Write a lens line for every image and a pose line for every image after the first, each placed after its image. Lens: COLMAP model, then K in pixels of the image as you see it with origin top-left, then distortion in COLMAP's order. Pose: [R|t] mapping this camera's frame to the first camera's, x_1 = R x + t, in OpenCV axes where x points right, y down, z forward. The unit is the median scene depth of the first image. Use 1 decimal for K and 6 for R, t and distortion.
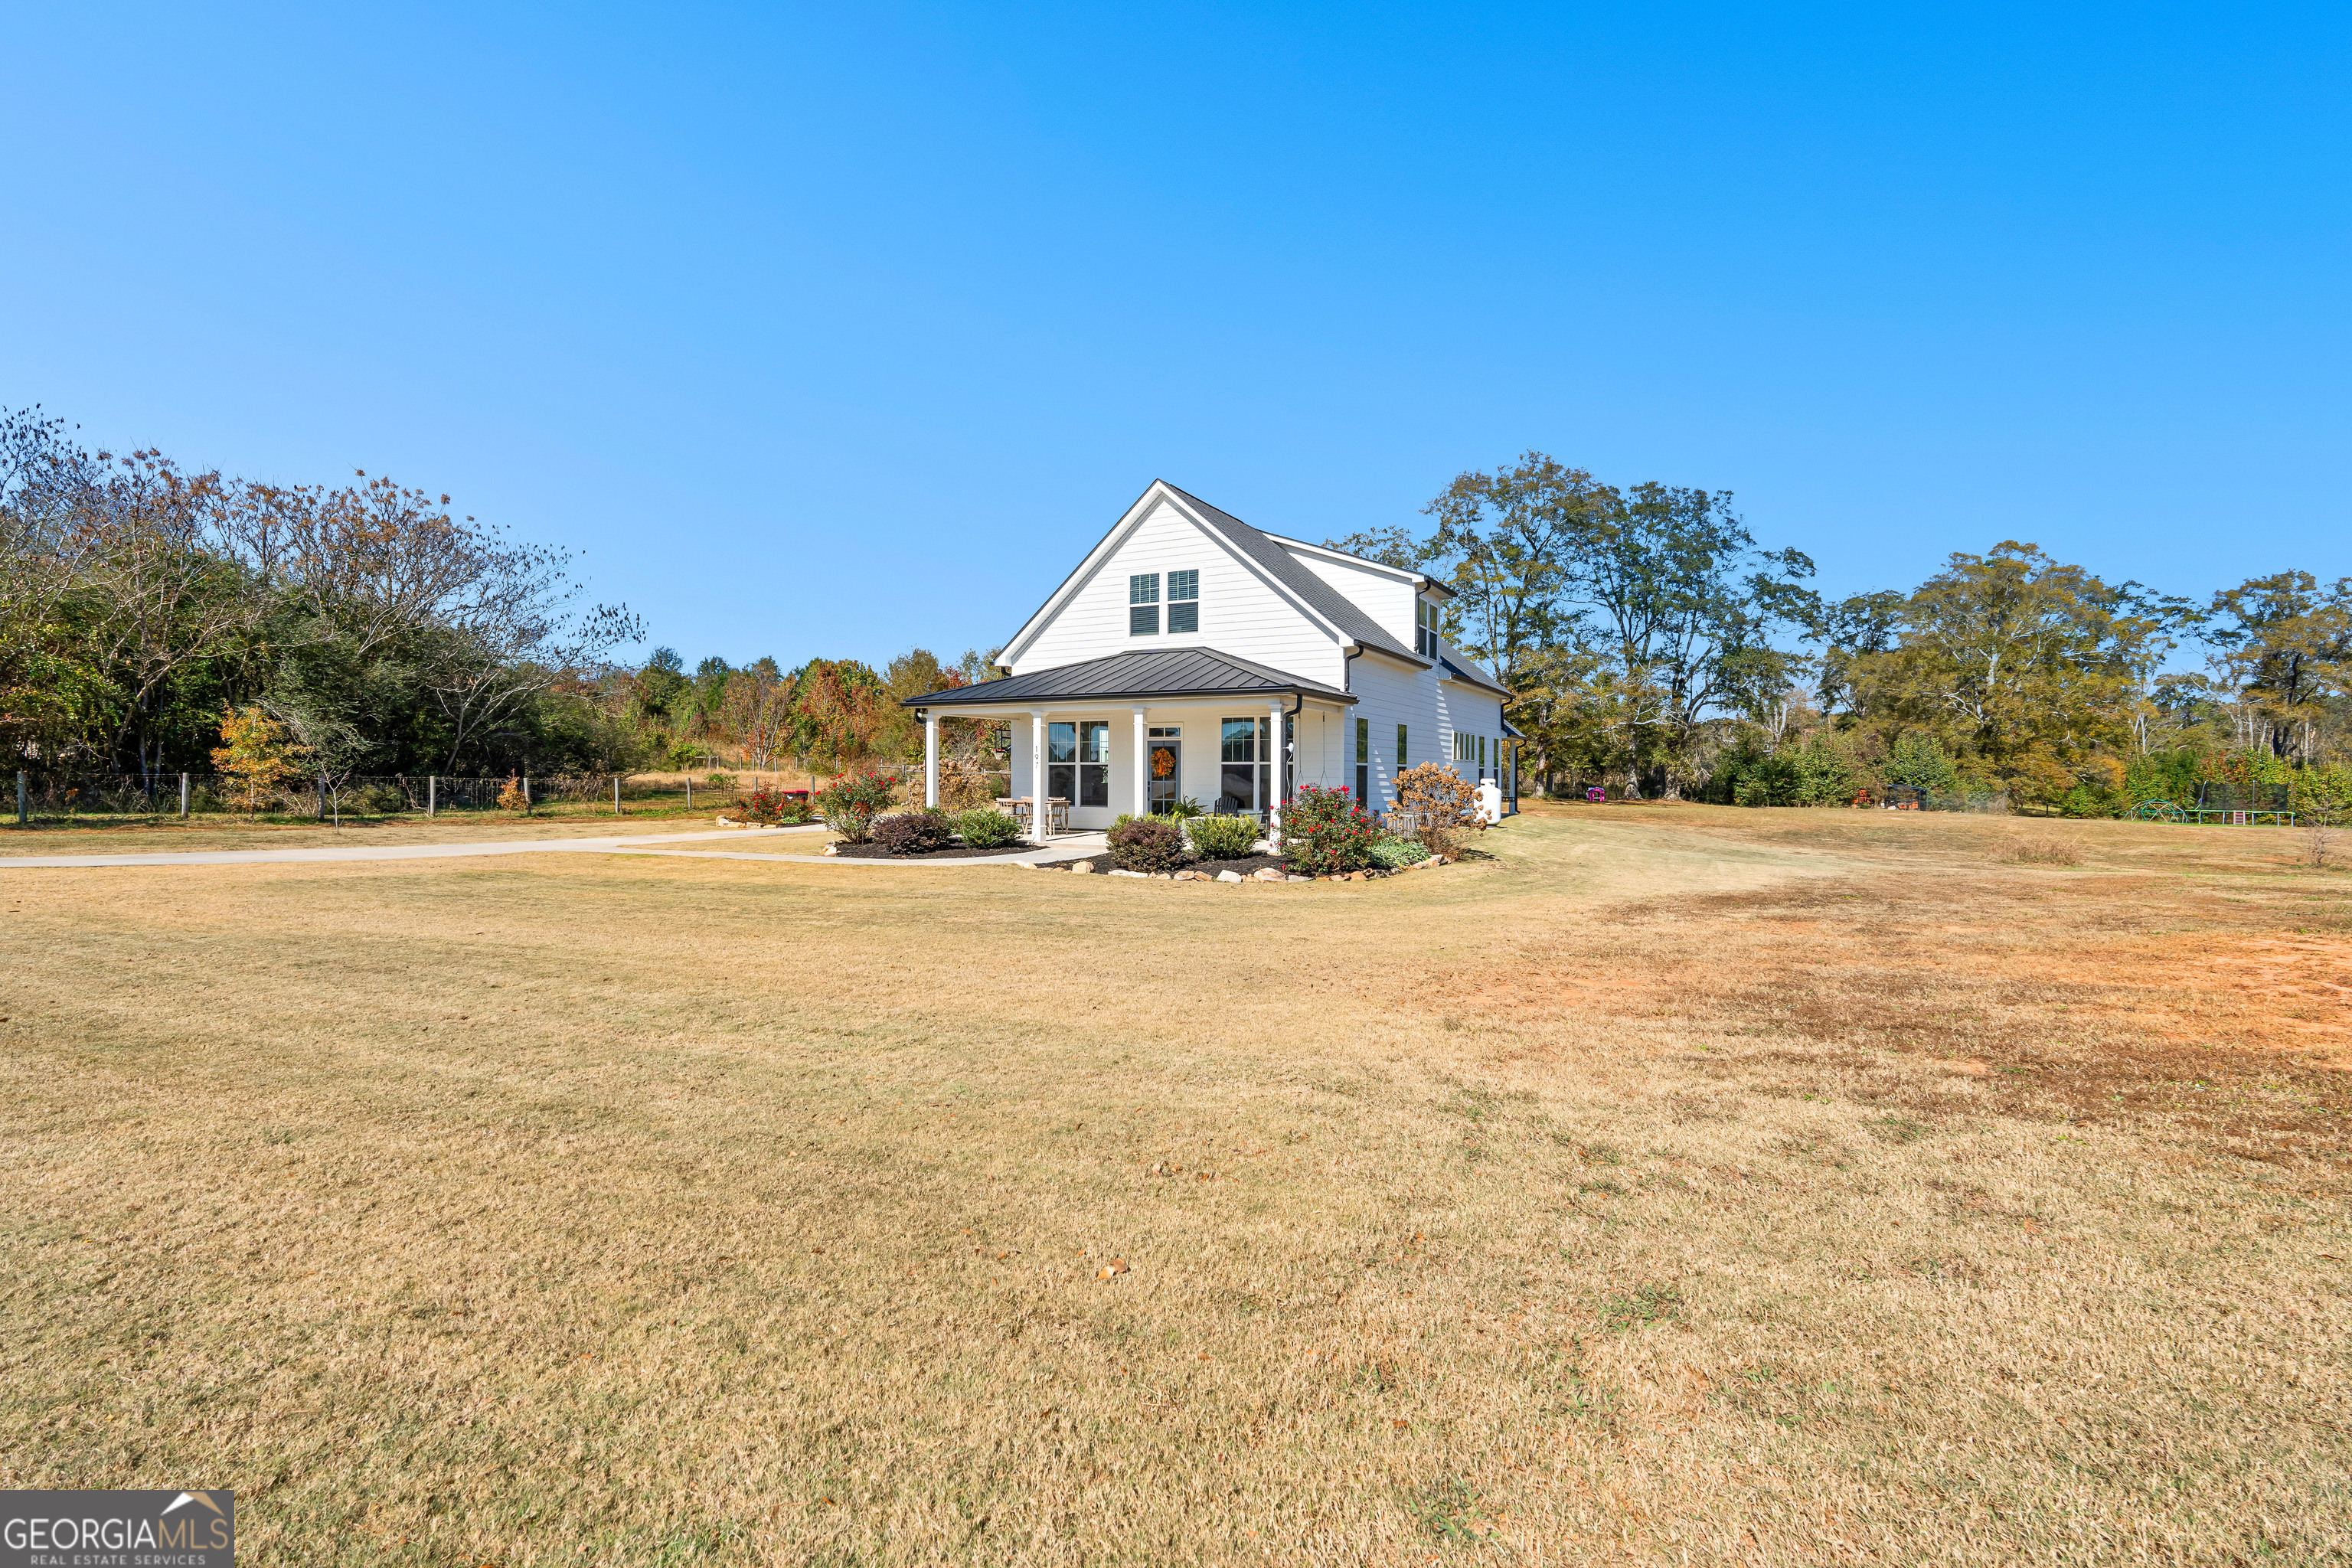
lens RADIAL K [[1038.5, 0, 1175.7], [0, 1038.5, 780.5], [0, 0, 1]] dist [-0.003978, 0.000944]
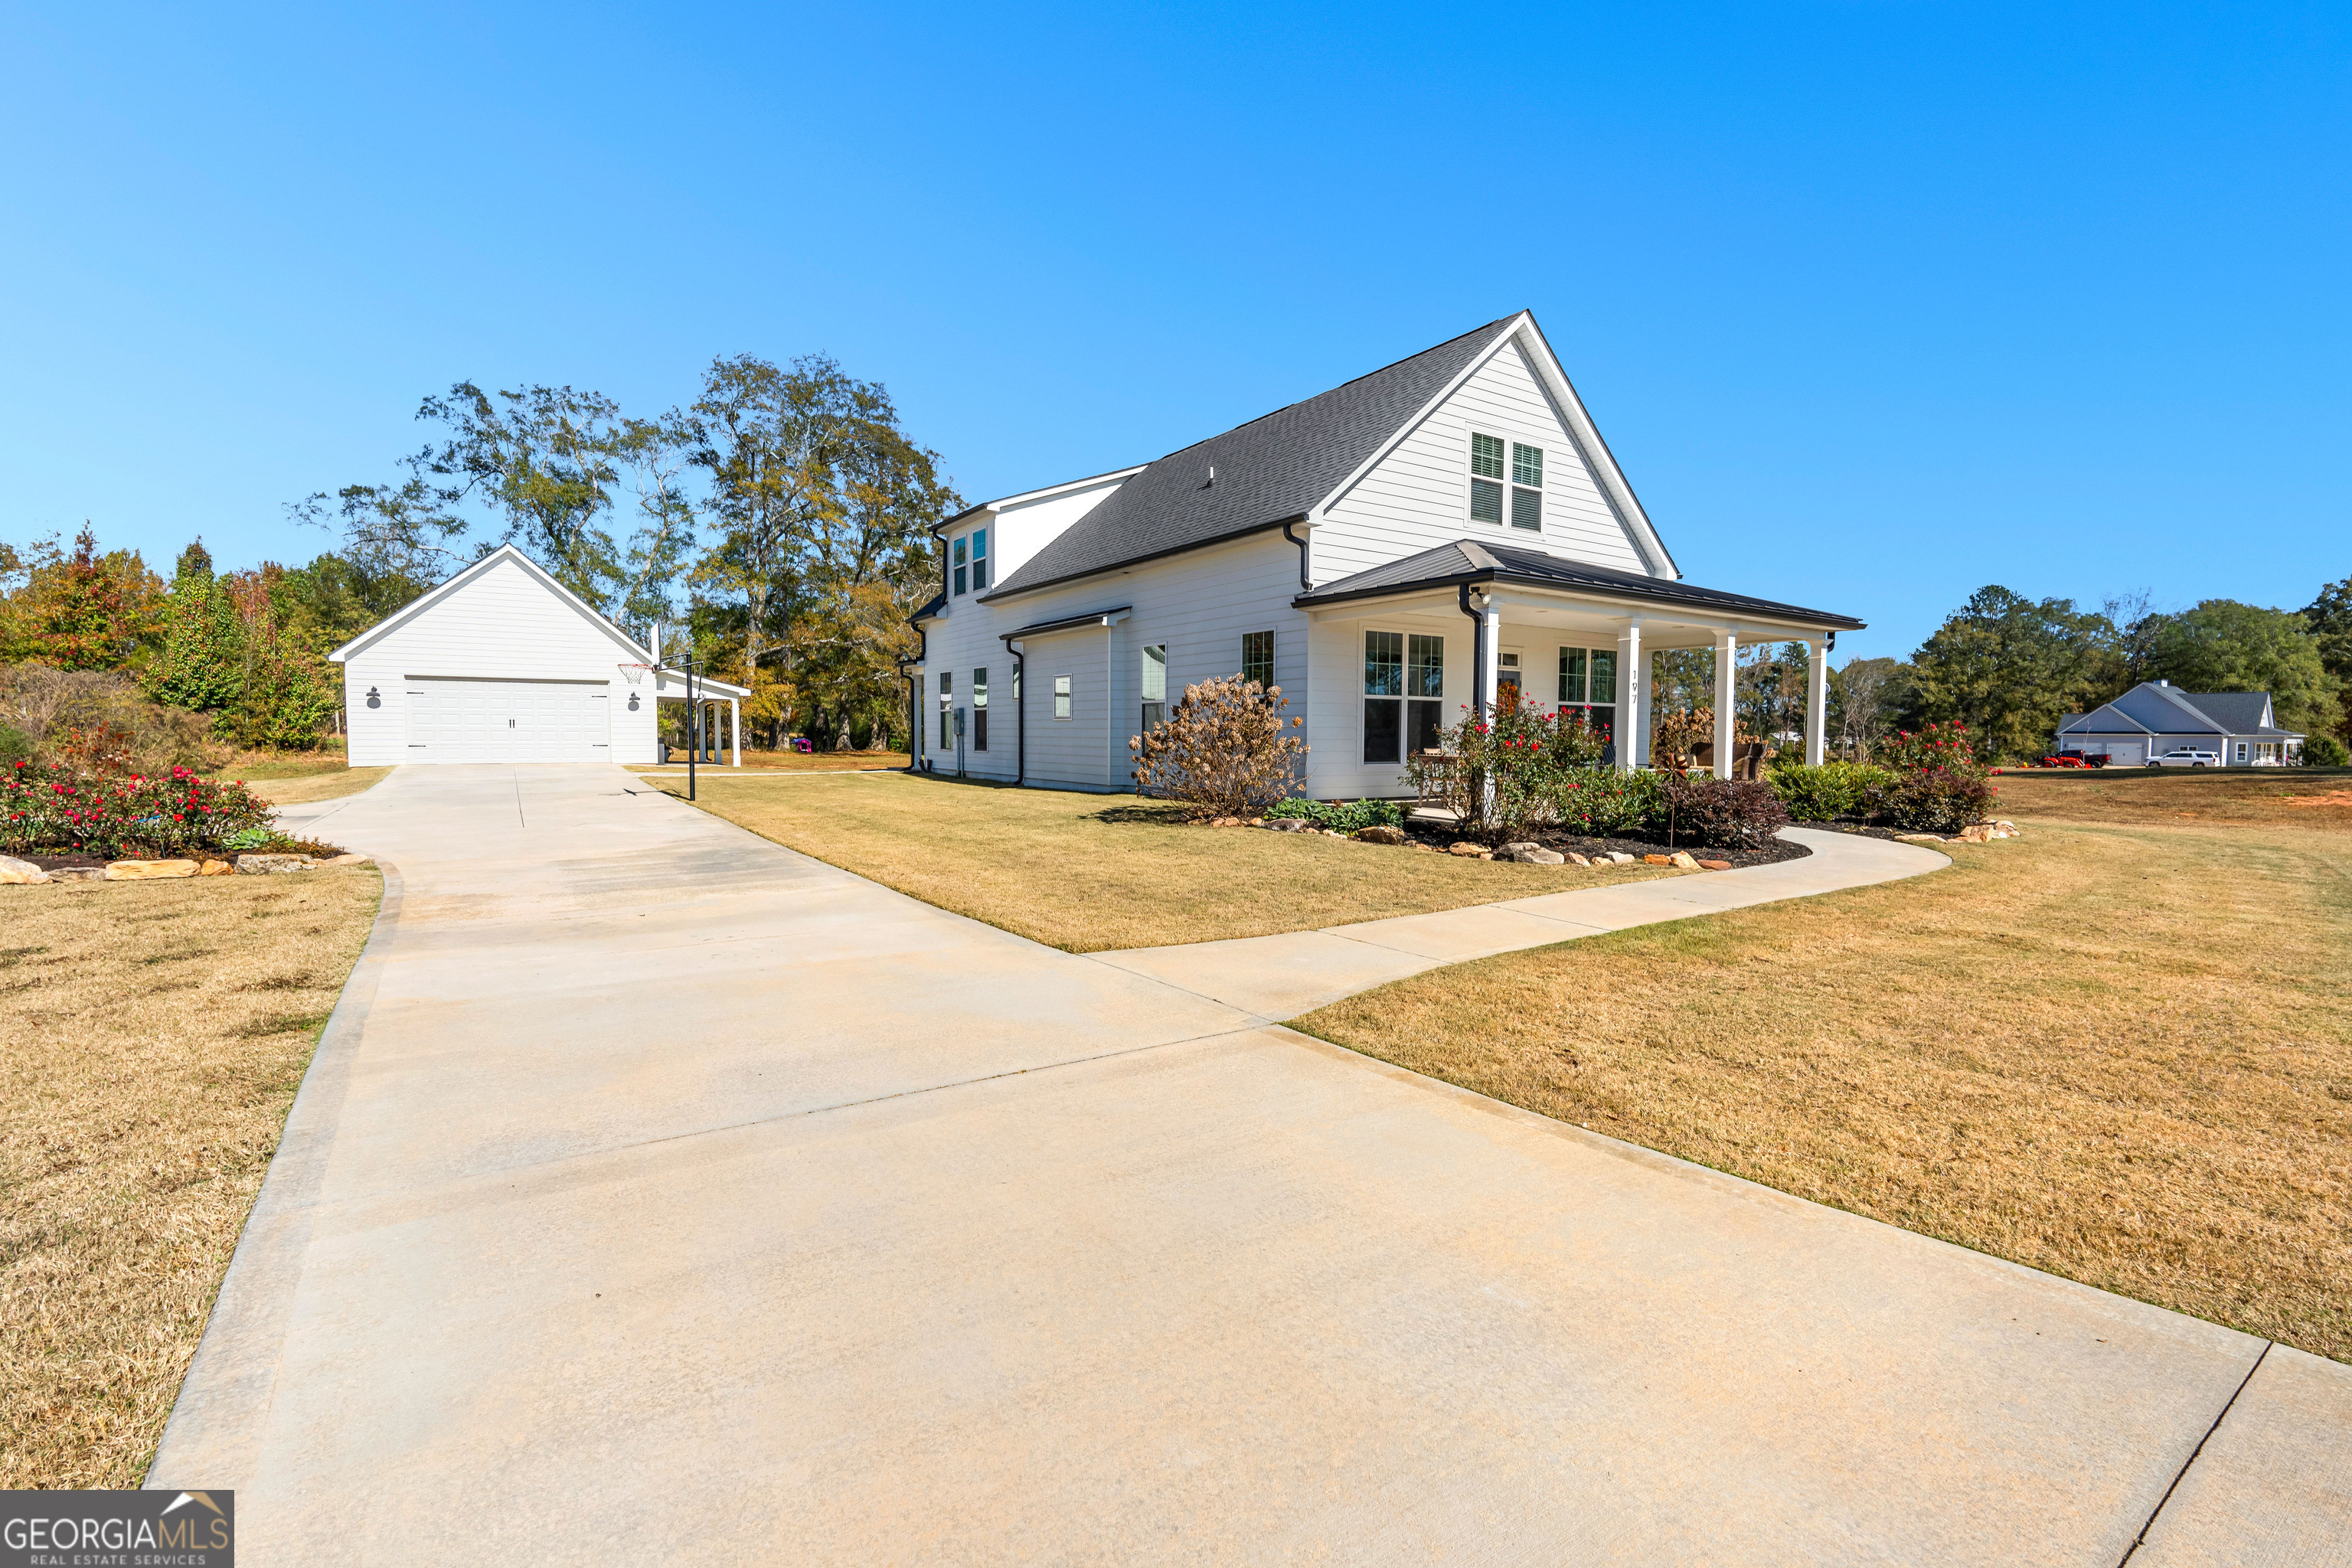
lens RADIAL K [[1038.5, 0, 1177.7], [0, 1038.5, 769.1], [0, 0, 1]] dist [-0.003978, 0.000944]
pose [[0.483847, -0.030550, 0.874619, -0.249653], [0.002241, 0.999431, 0.033669, 0.001990], [-0.875150, -0.014330, 0.483640, 0.273650]]
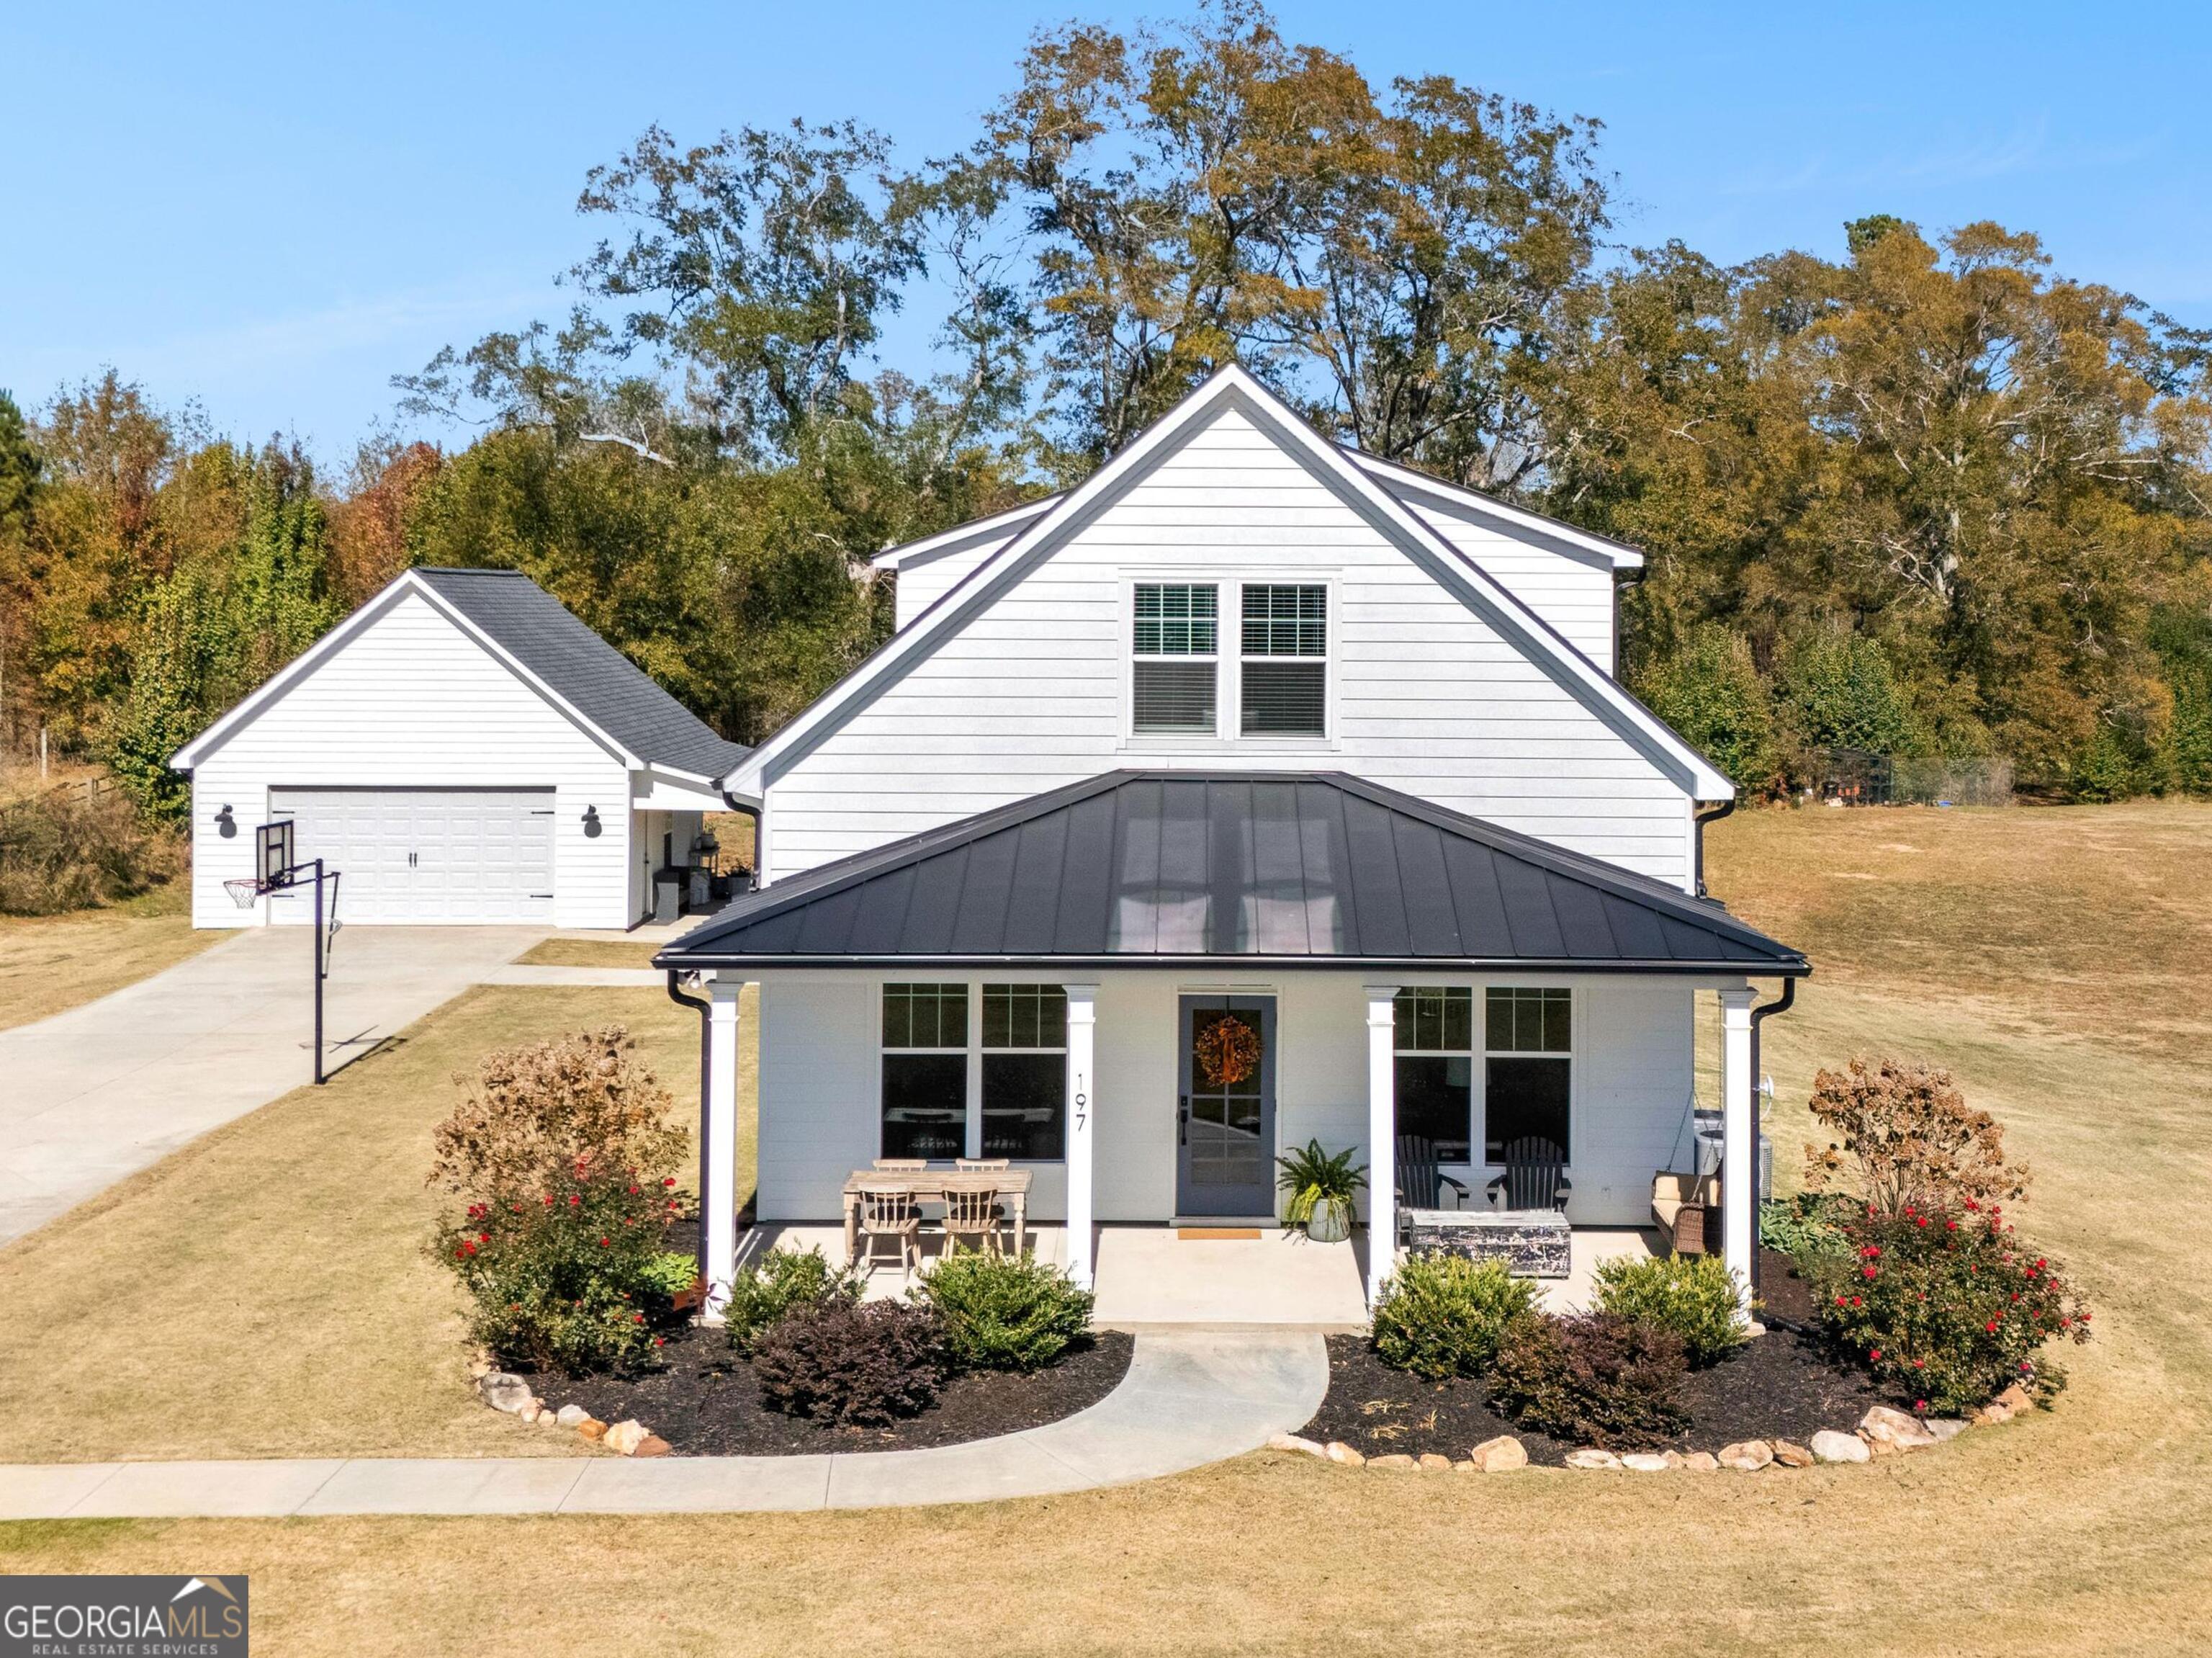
lens RADIAL K [[2833.0, 0, 1204.2], [0, 2833.0, 606.2], [0, 0, 1]] dist [0.085922, 0.000000]
pose [[0.880394, 0.001843, 0.474239, -0.177218], [0.000074, 0.999992, -0.004024, -0.060439], [-0.474242, 0.003578, 0.880387, 0.007972]]
